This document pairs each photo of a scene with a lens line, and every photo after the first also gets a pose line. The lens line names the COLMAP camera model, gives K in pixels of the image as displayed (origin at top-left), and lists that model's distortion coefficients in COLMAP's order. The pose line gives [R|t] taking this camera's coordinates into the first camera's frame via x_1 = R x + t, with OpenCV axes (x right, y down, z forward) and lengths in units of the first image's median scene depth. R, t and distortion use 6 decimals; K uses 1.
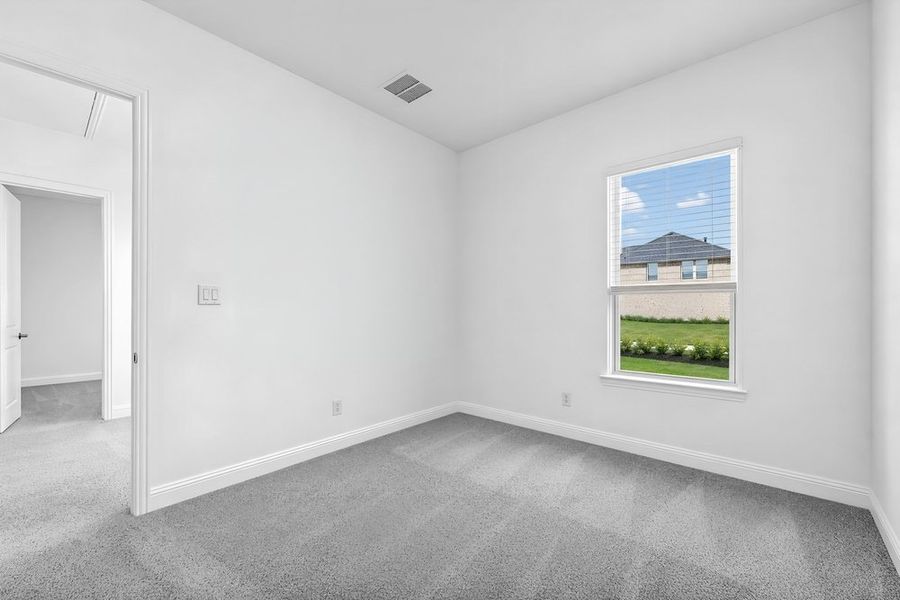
lens RADIAL K [[358.8, 0, 453.7], [0, 358.8, 305.1], [0, 0, 1]] dist [0.001834, 0.000154]
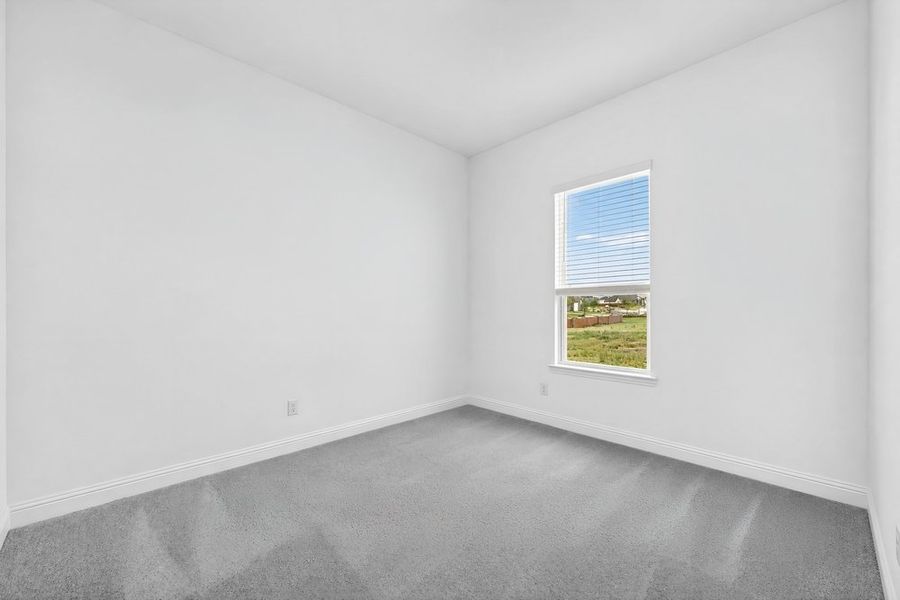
lens RADIAL K [[358.8, 0, 453.7], [0, 358.8, 305.1], [0, 0, 1]] dist [0.001834, 0.000154]
pose [[0.994775, -0.001348, -0.102085, 0.154134], [0.001740, 0.999991, 0.003755, -0.000977], [0.102079, -0.003913, 0.994769, -0.125923]]
